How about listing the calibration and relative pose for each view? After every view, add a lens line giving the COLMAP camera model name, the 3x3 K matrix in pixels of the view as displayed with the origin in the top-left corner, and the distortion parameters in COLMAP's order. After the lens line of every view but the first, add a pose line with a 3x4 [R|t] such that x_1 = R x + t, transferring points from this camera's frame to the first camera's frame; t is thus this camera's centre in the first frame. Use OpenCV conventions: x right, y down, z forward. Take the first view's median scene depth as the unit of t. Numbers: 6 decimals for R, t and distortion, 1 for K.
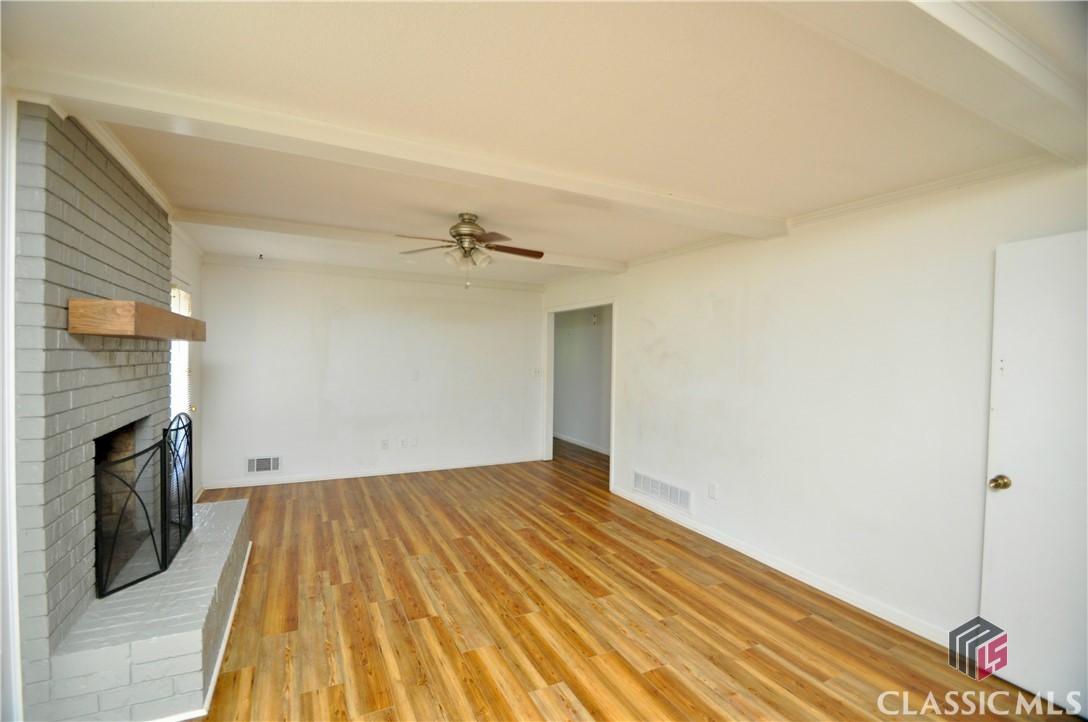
lens RADIAL K [[481.1, 0, 533.7], [0, 481.1, 361.1], [0, 0, 1]] dist [-0.002630, -0.000890]
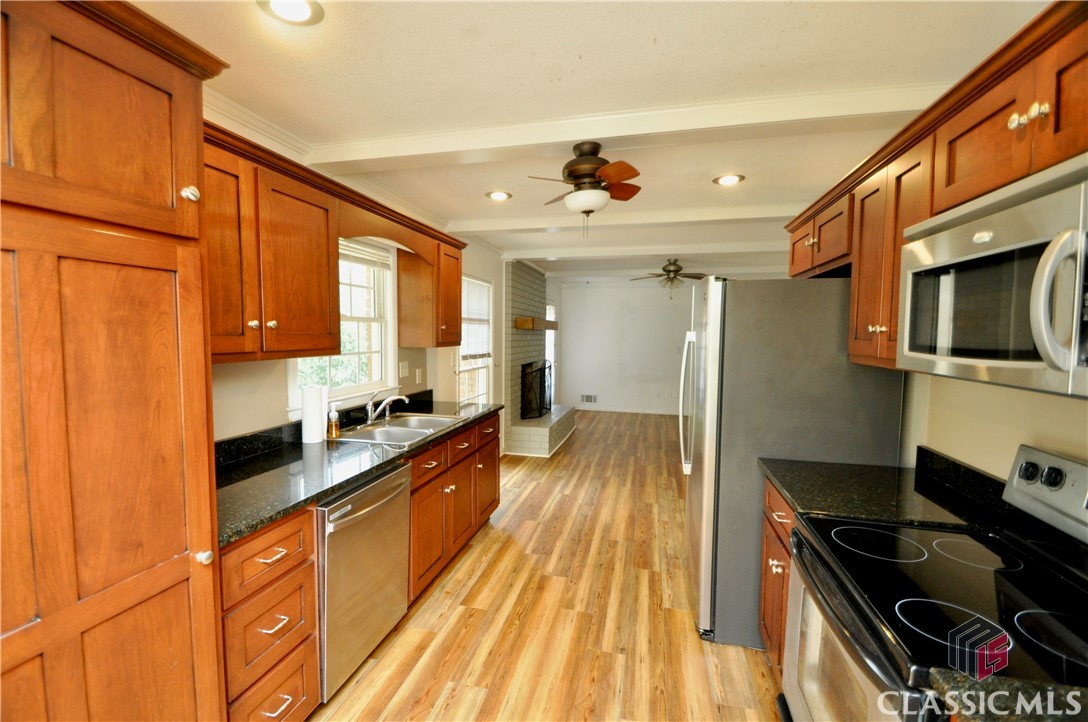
lens RADIAL K [[481.1, 0, 534.0], [0, 481.1, 358.6], [0, 0, 1]] dist [-0.002630, -0.000890]
pose [[0.767959, 0.026491, -0.639951, 0.642953], [-0.009186, 0.999497, 0.030350, 0.023918], [0.640433, -0.017429, 0.767816, -0.759959]]
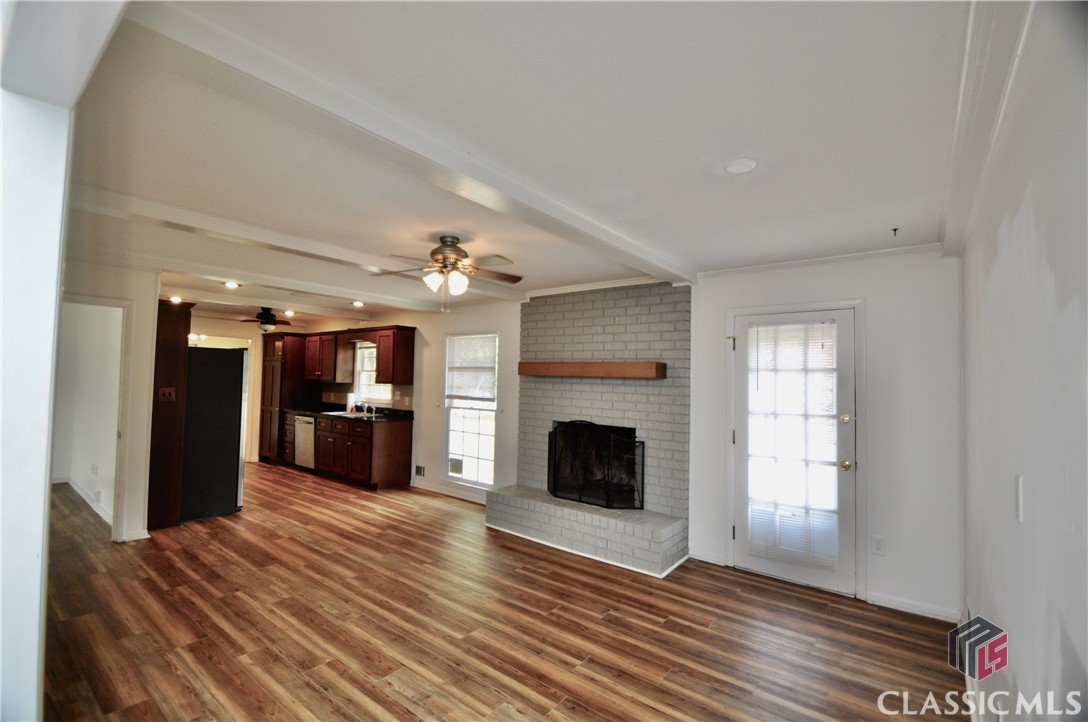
lens RADIAL K [[481.1, 0, 538.4], [0, 481.1, 362.8], [0, 0, 1]] dist [-0.002630, -0.000890]
pose [[-0.901761, -0.051207, -0.429192, 0.104592], [-0.045192, 0.998685, -0.024200, -0.036227], [0.429867, -0.002427, -0.902889, 1.944488]]
